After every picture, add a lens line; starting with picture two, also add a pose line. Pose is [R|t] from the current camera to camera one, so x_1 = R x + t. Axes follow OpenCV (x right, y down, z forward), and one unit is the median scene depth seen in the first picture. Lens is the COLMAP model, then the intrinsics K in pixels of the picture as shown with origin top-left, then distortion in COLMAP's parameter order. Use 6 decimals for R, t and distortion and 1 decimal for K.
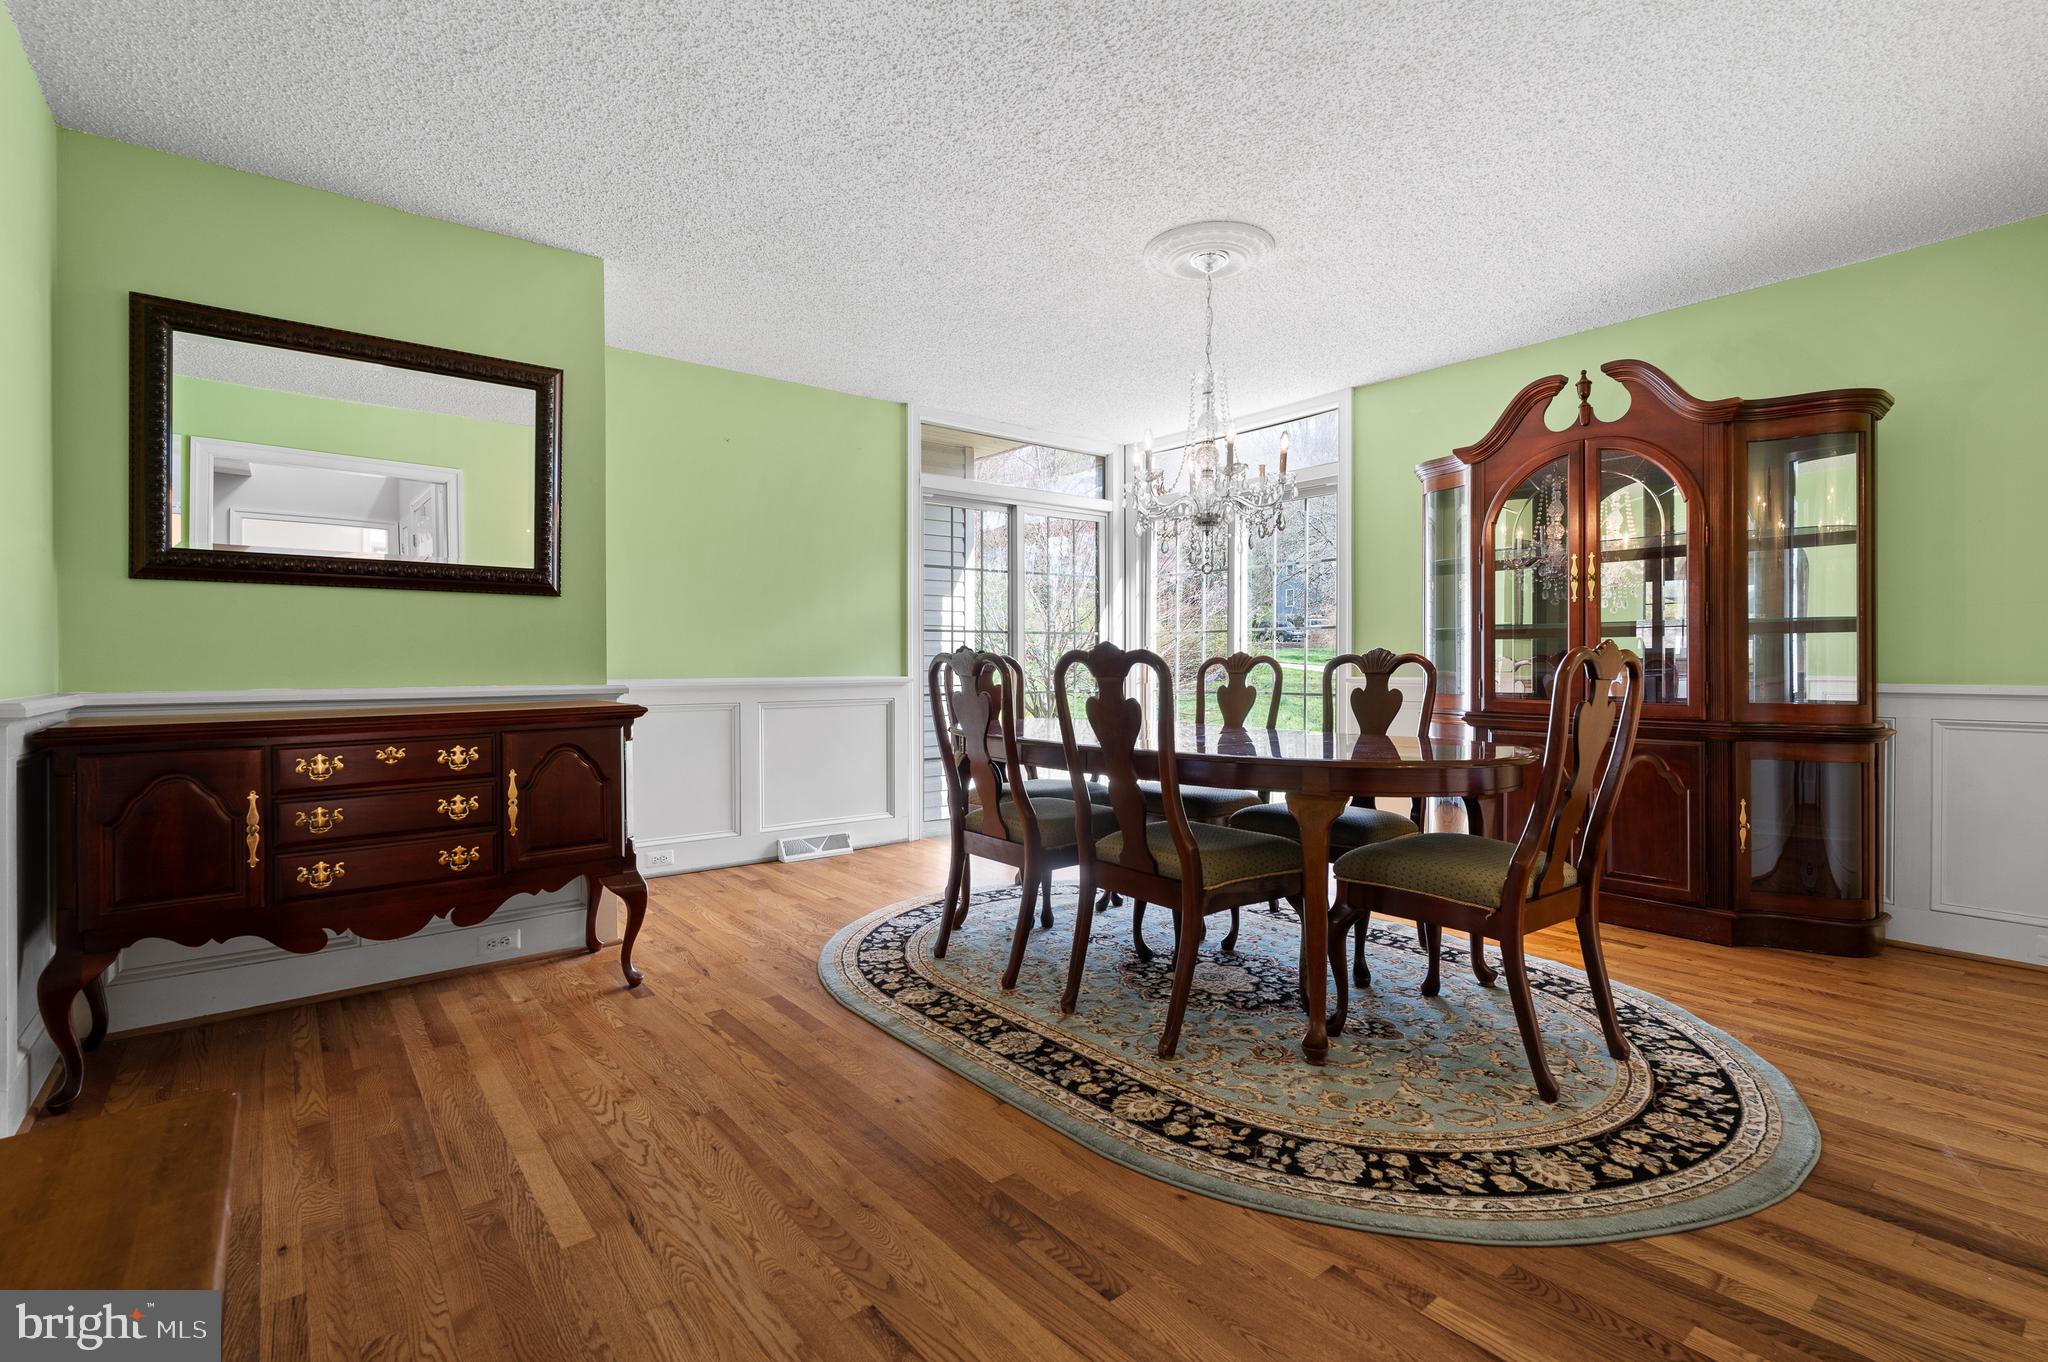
lens RADIAL K [[926.0, 0, 1023.8], [0, 926.0, 664.3], [0, 0, 1]] dist [-0.000136, 0.000274]
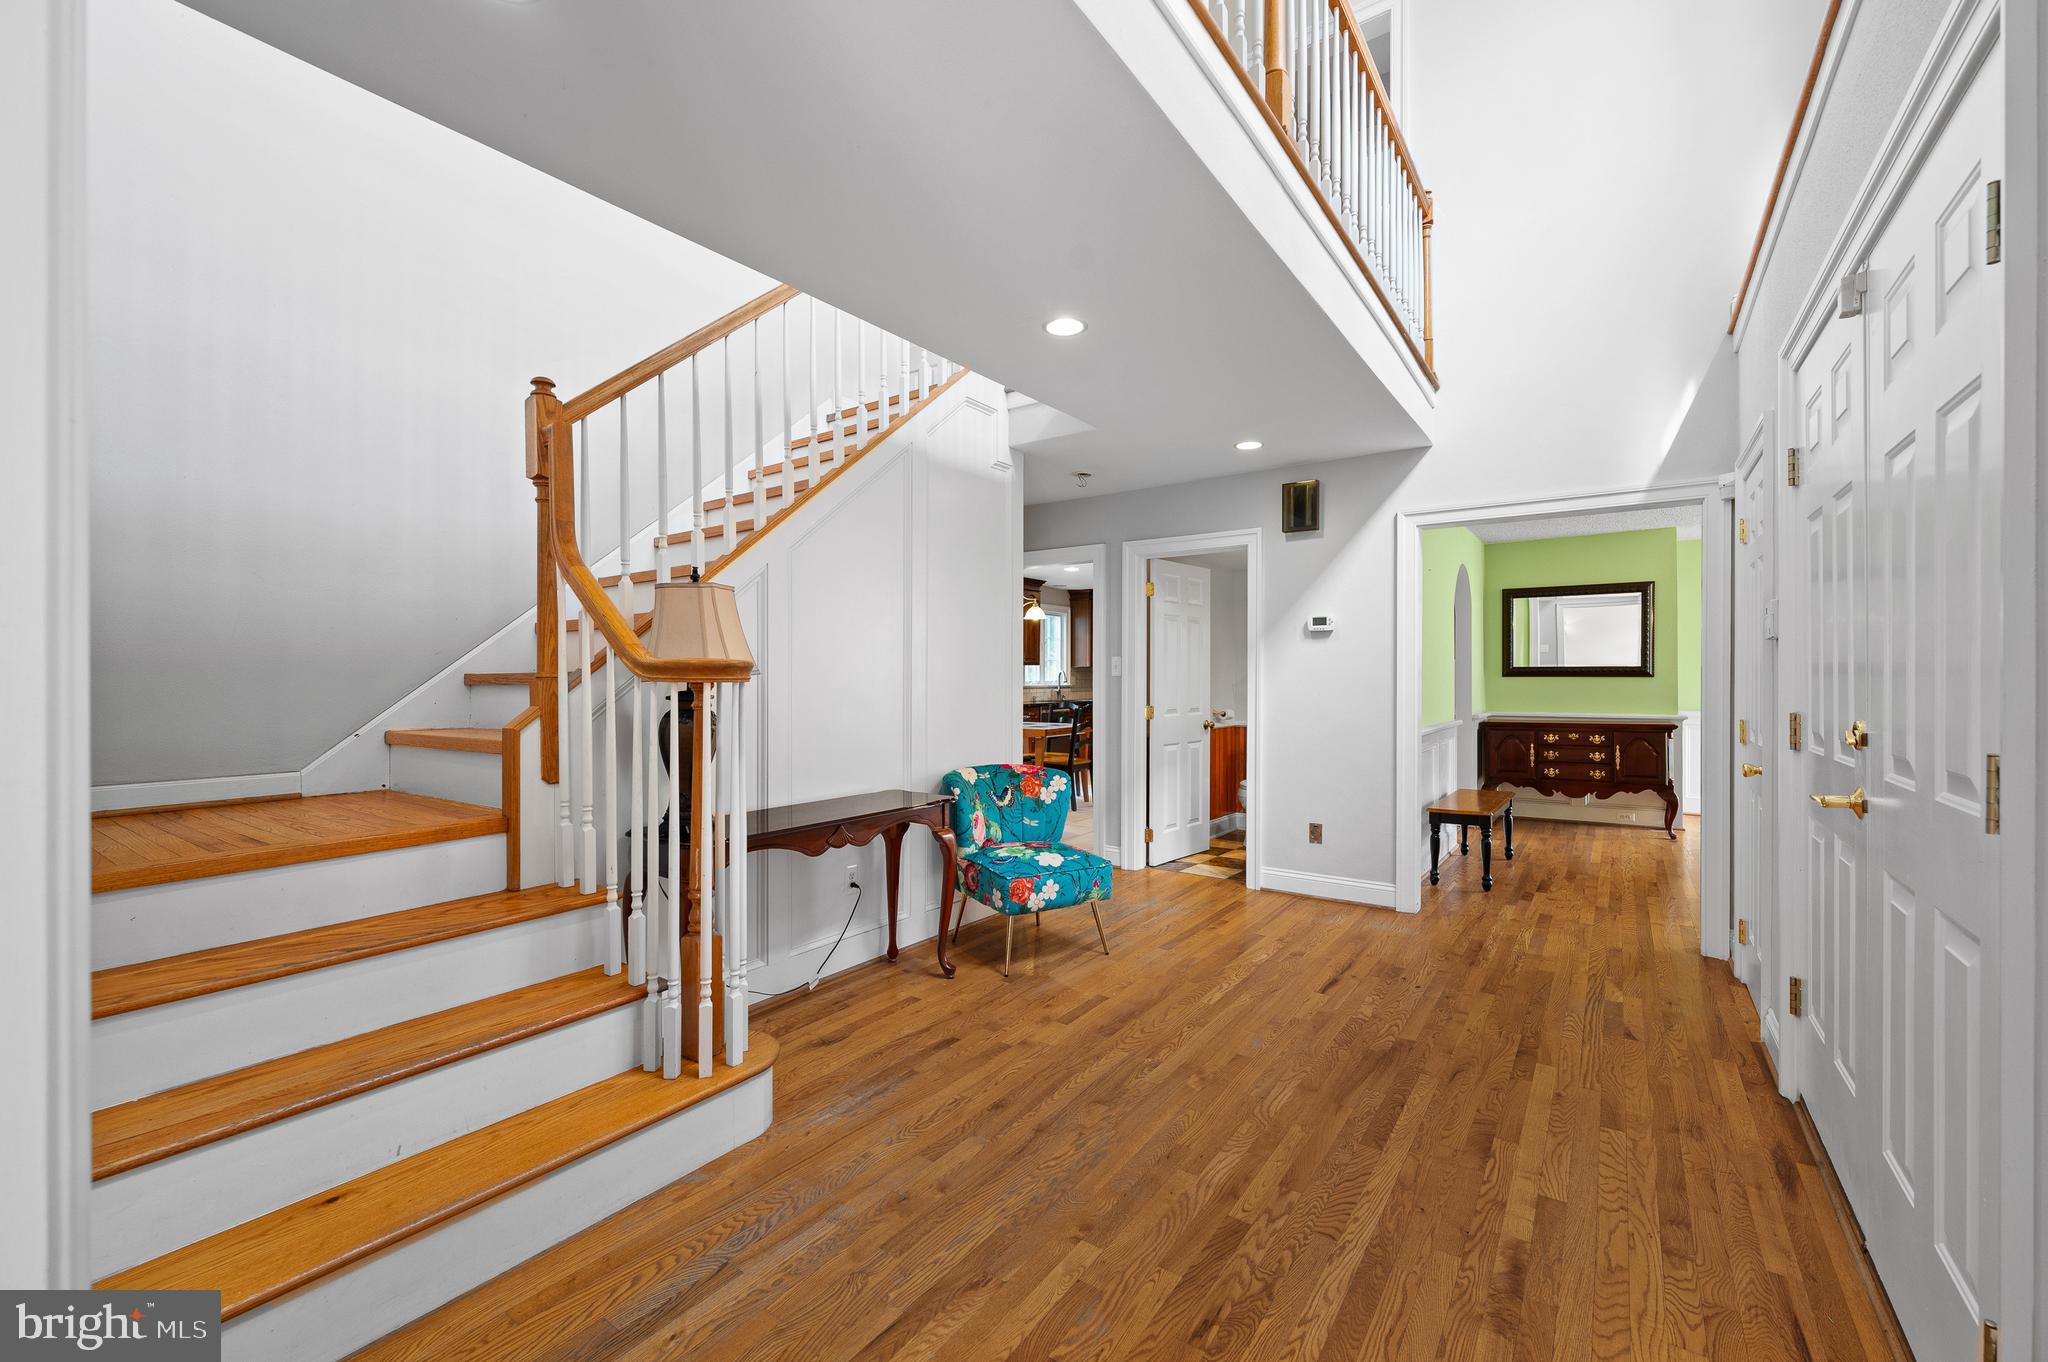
lens RADIAL K [[824.6, 0, 1023.4], [0, 824.6, 676.8], [0, 0, 1]] dist [-0.001113, -0.000111]
pose [[0.264161, 0.000412, -0.964478, 1.359755], [0.003588, 0.999993, 0.001410, -0.101570], [0.964472, -0.003833, 0.264158, -1.364990]]
